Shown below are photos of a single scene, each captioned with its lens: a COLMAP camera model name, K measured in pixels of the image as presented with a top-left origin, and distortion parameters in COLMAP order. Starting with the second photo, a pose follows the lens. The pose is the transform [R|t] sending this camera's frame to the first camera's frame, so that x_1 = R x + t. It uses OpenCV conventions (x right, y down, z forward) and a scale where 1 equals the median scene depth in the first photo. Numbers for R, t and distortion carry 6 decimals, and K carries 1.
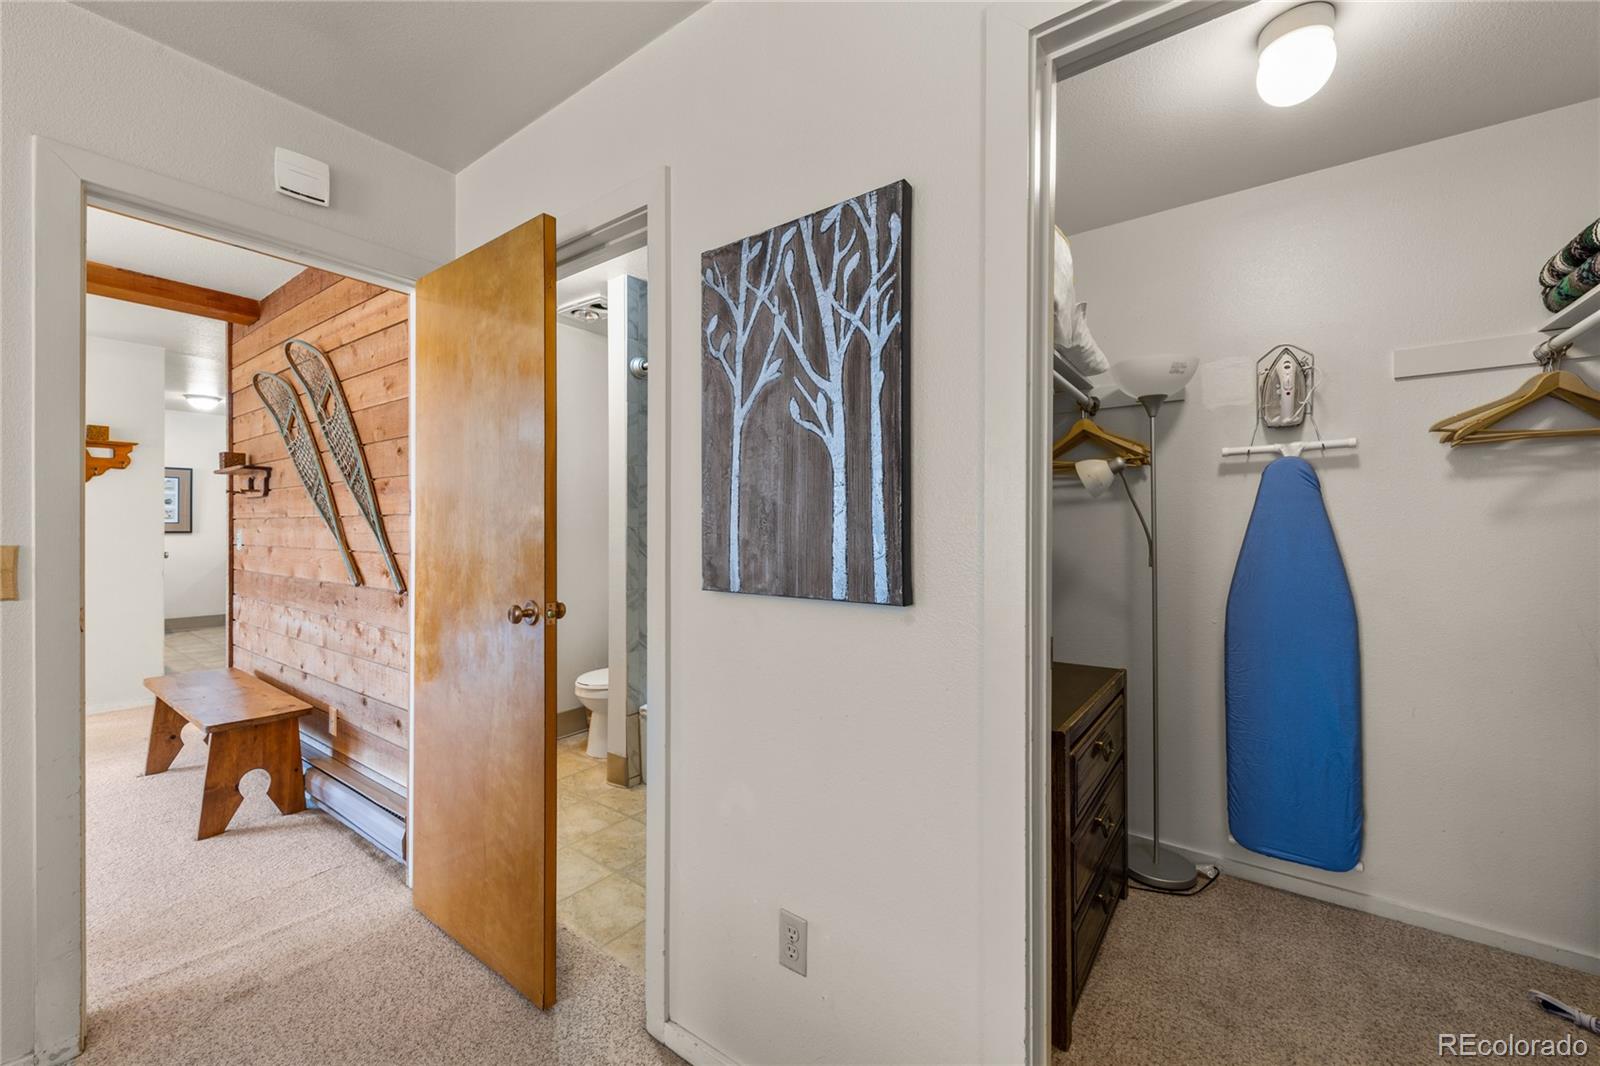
lens RADIAL K [[635.2, 0, 804.1], [0, 635.2, 525.3], [0, 0, 1]] dist [0.010937, -0.005048]
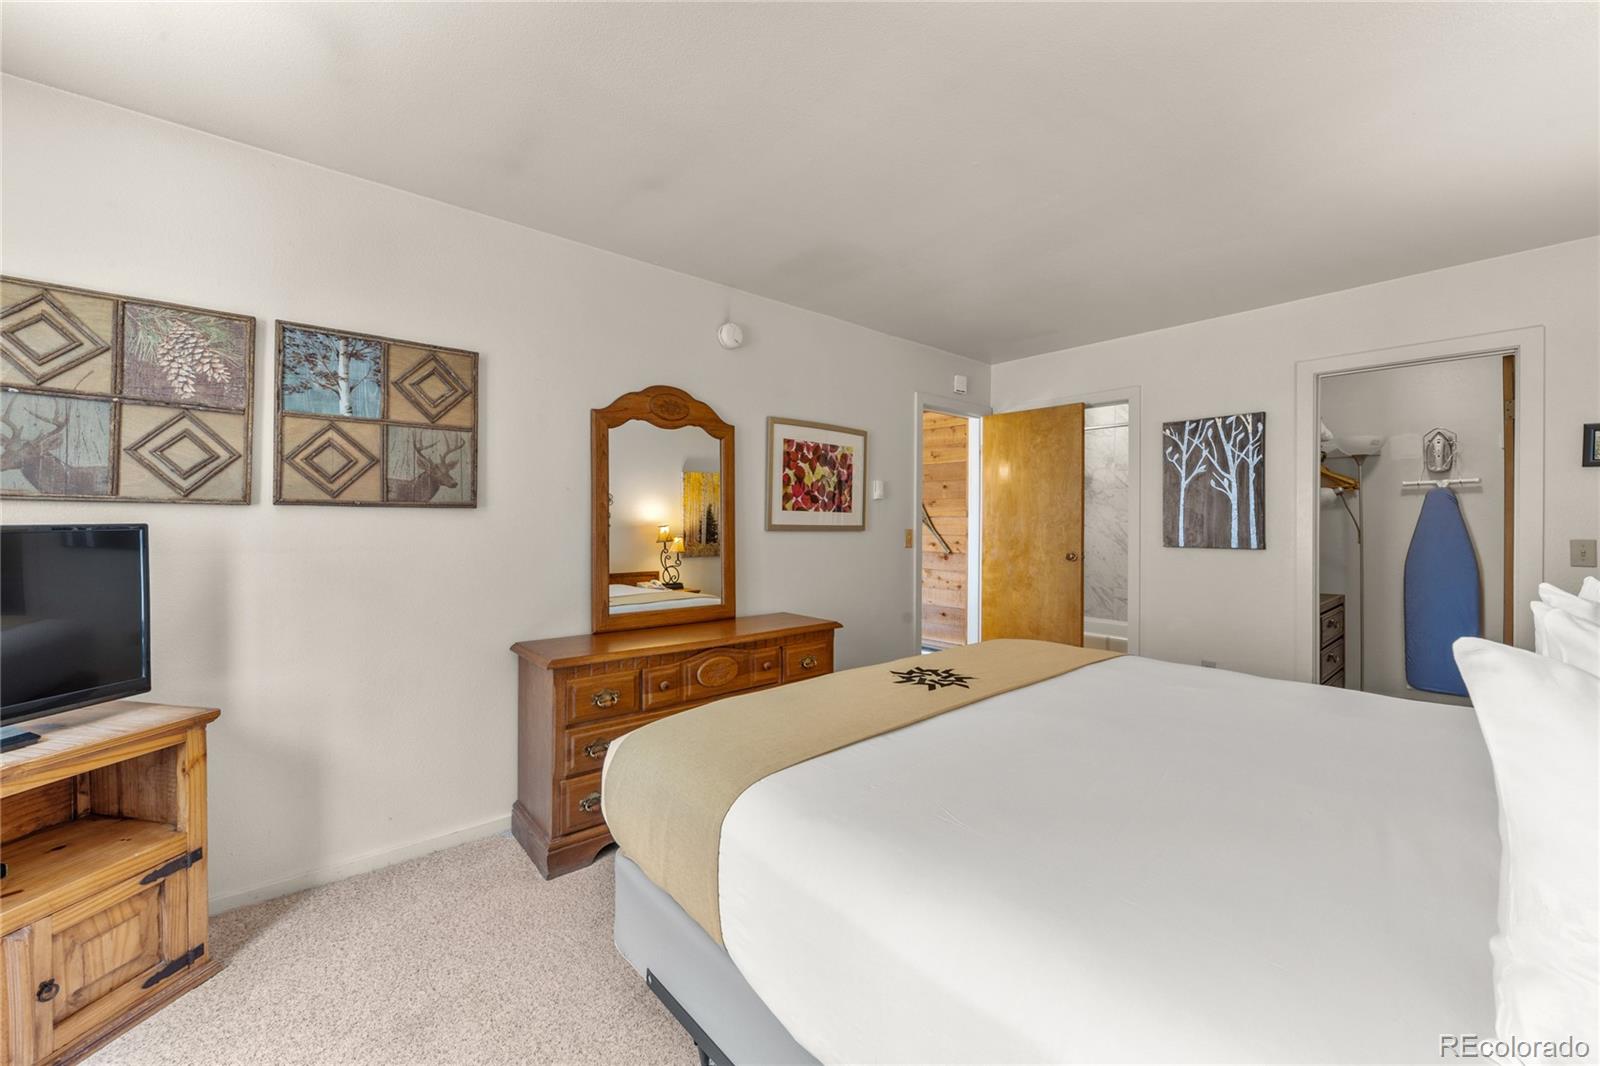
lens RADIAL K [[616.0, 0, 801.5], [0, 616.0, 519.5], [0, 0, 1]] dist [0.009324, -0.010027]
pose [[0.970994, -0.000471, -0.239103, -1.104614], [0.001086, 0.999996, 0.002440, -0.024283], [0.239101, -0.002629, 0.970991, -2.071564]]
